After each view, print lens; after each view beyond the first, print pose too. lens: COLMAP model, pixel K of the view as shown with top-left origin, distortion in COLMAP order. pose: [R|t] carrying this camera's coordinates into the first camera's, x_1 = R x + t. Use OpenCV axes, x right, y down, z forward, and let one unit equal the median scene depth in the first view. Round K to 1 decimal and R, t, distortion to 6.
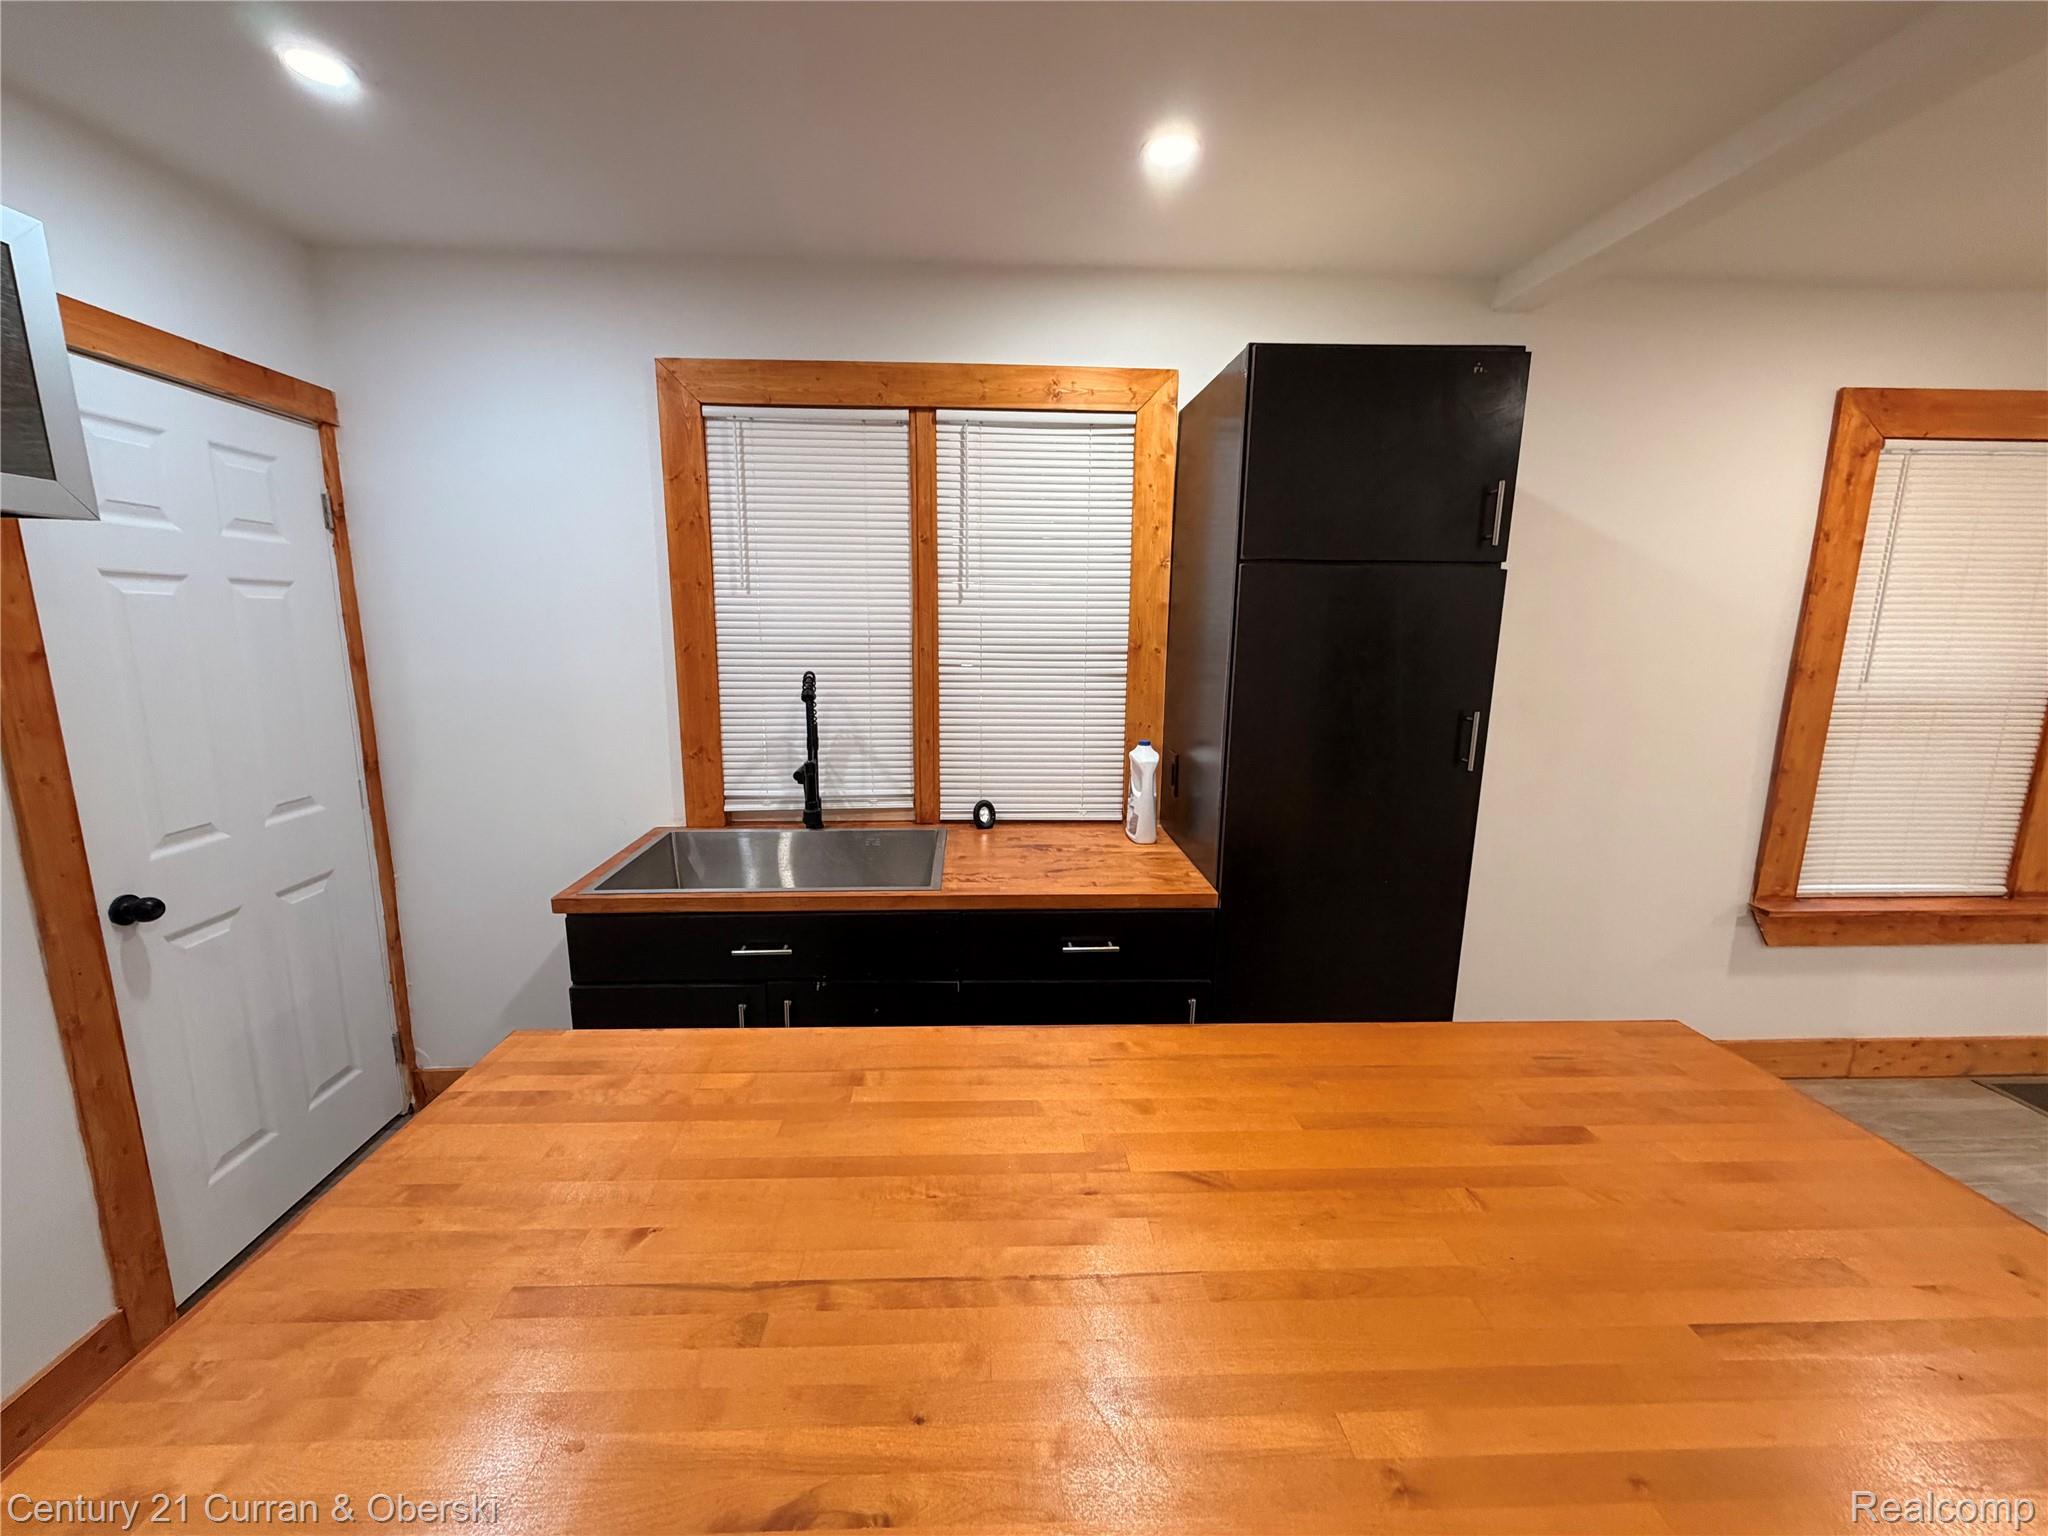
lens RADIAL K [[812.1, 0, 1012.6], [0, 812.1, 764.7], [0, 0, 1]] dist [-0.000503, 0.000197]
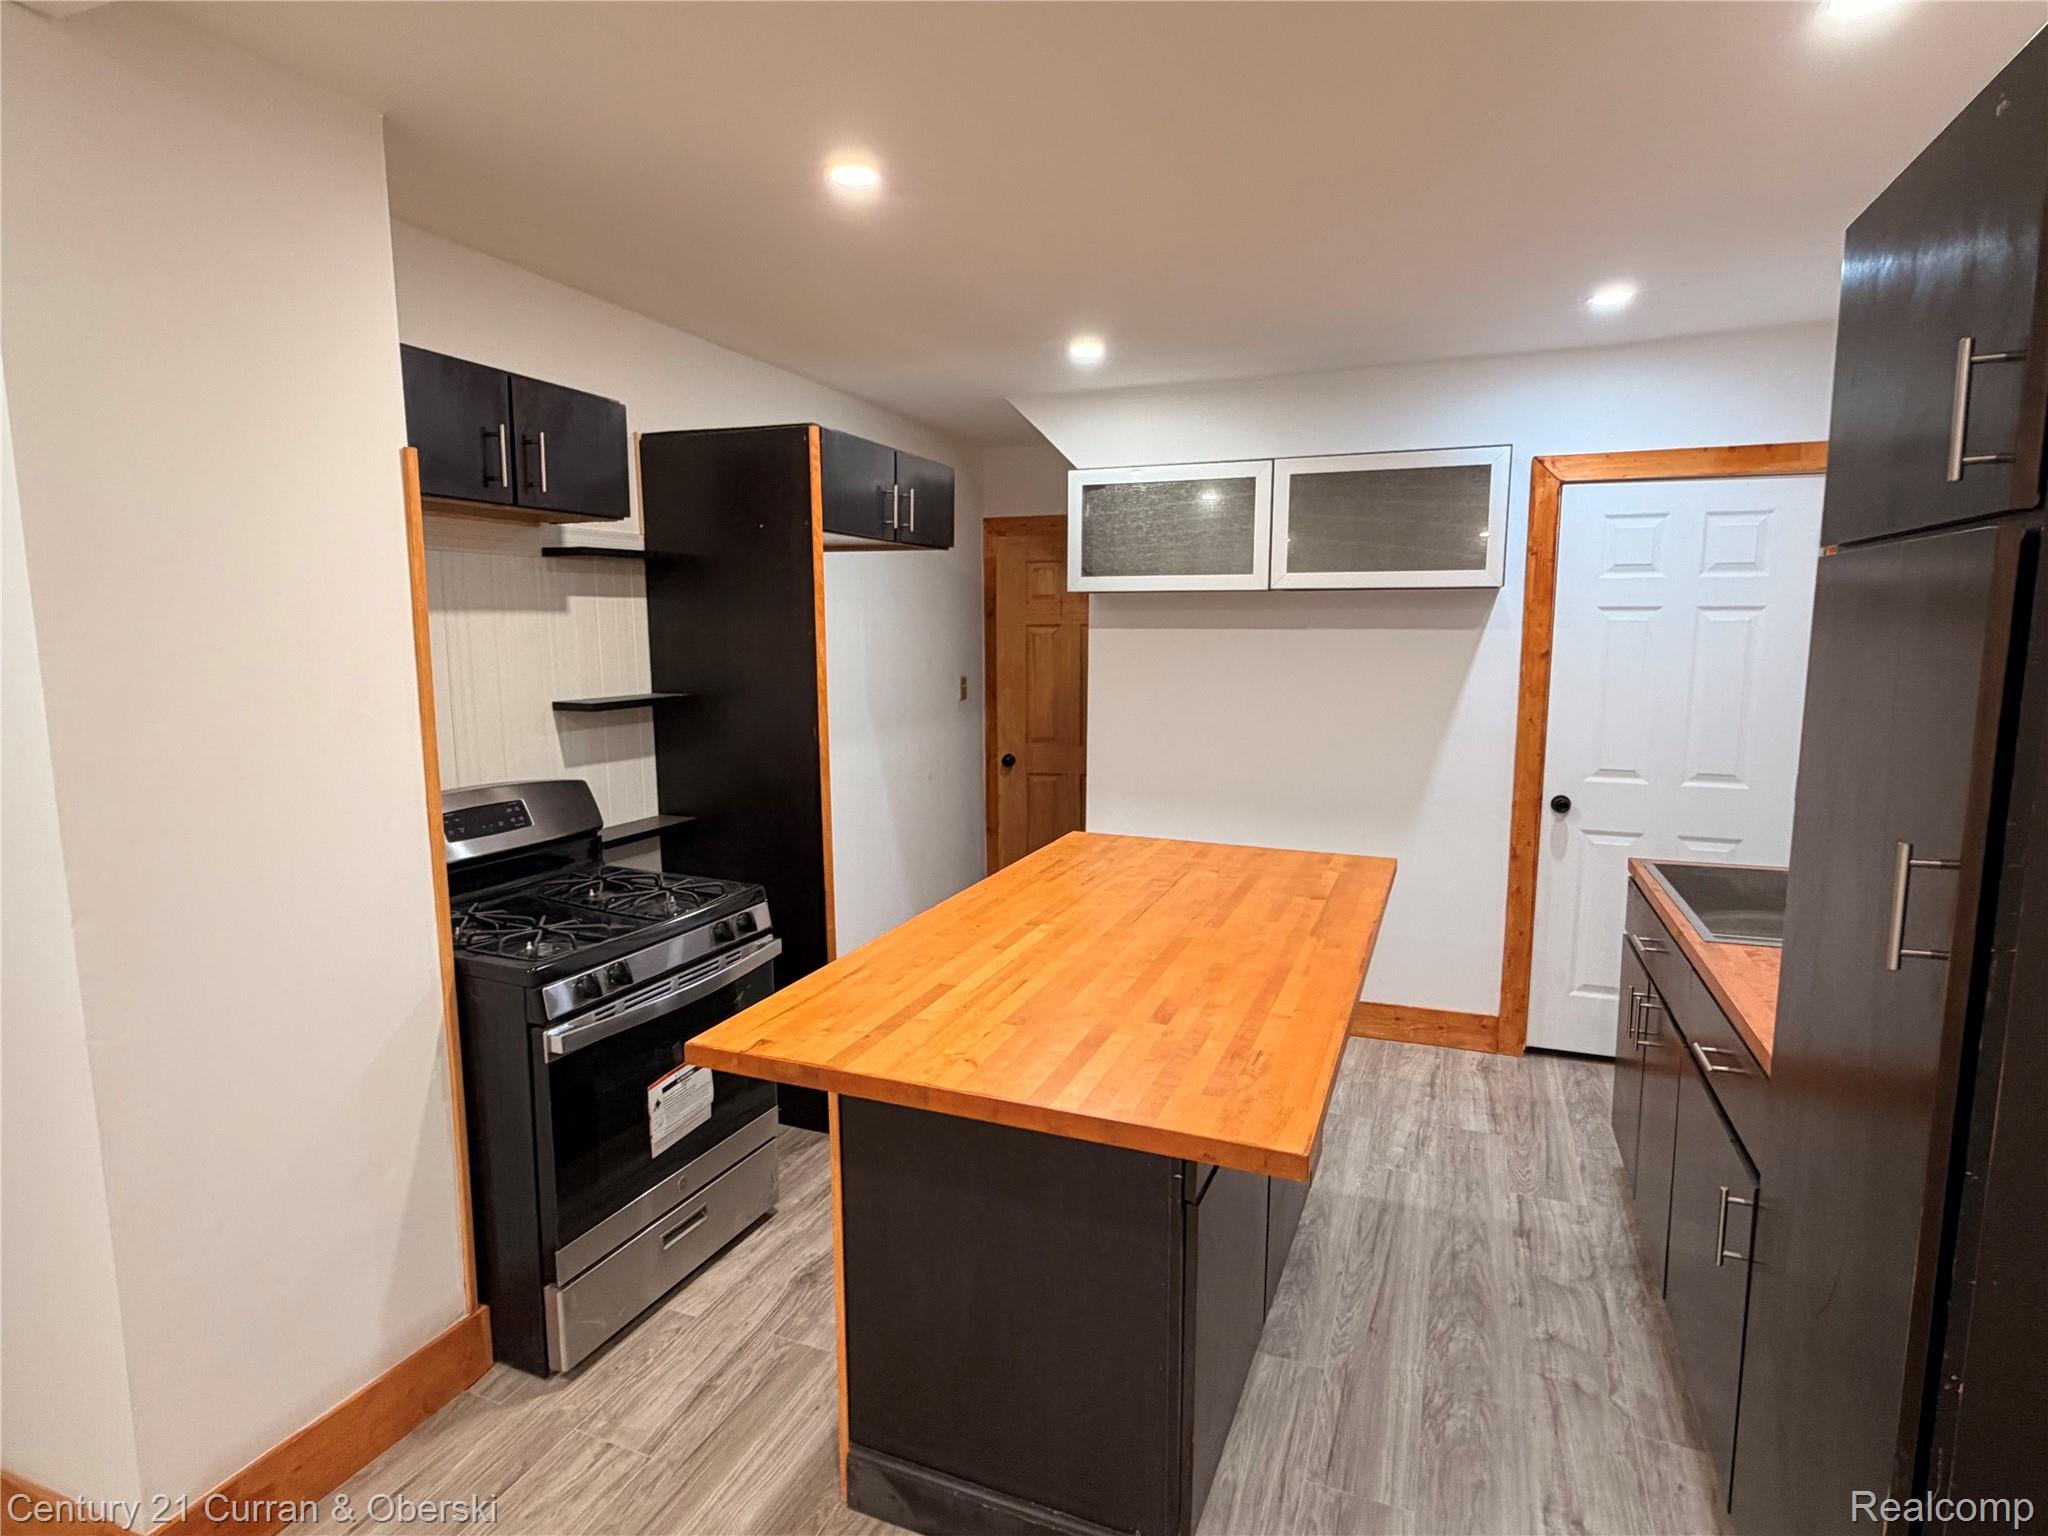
lens RADIAL K [[1078.3, 0, 1019.8], [0, 1078.3, 764.1], [0, 0, 1]] dist [0.001840, 0.000084]
pose [[-0.415186, 0.110492, -0.903002, 1.018894], [-0.160933, 0.968022, 0.192443, -0.112097], [0.895389, 0.225223, -0.384127, 0.597379]]
